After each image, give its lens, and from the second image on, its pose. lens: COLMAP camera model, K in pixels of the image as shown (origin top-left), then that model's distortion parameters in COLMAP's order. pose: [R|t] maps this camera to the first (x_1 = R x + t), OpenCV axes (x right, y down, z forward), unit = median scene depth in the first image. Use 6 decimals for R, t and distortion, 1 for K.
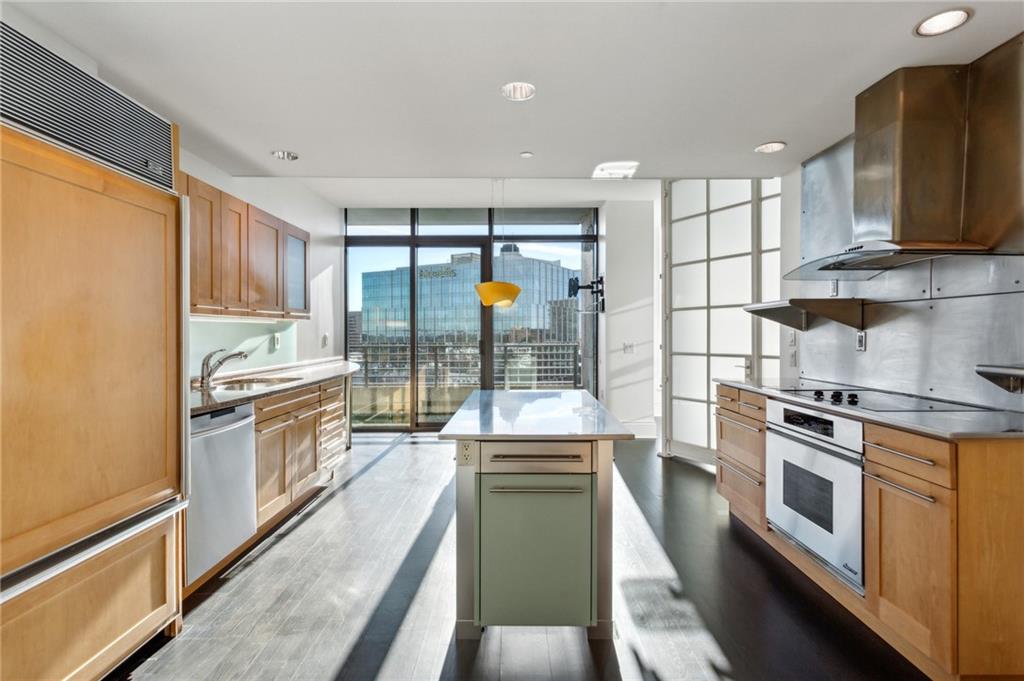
lens RADIAL K [[490.0, 0, 511.6], [0, 490.0, 332.3], [0, 0, 1]] dist [-0.000433, -0.000018]
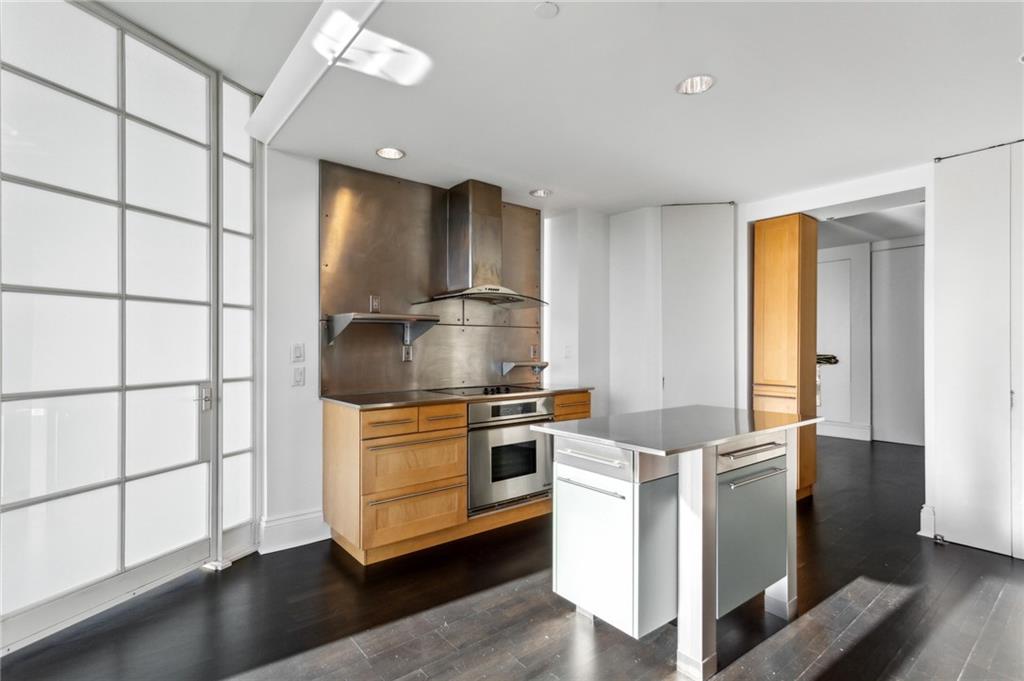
lens RADIAL K [[494.9, 0, 508.8], [0, 494.9, 343.7], [0, 0, 1]] dist [0.007683, 0.000409]
pose [[-0.627454, 0.003189, 0.778647, -0.355538], [-0.001291, 0.999986, -0.005136, 0.000499], [-0.778653, -0.004228, -0.627441, 1.360780]]
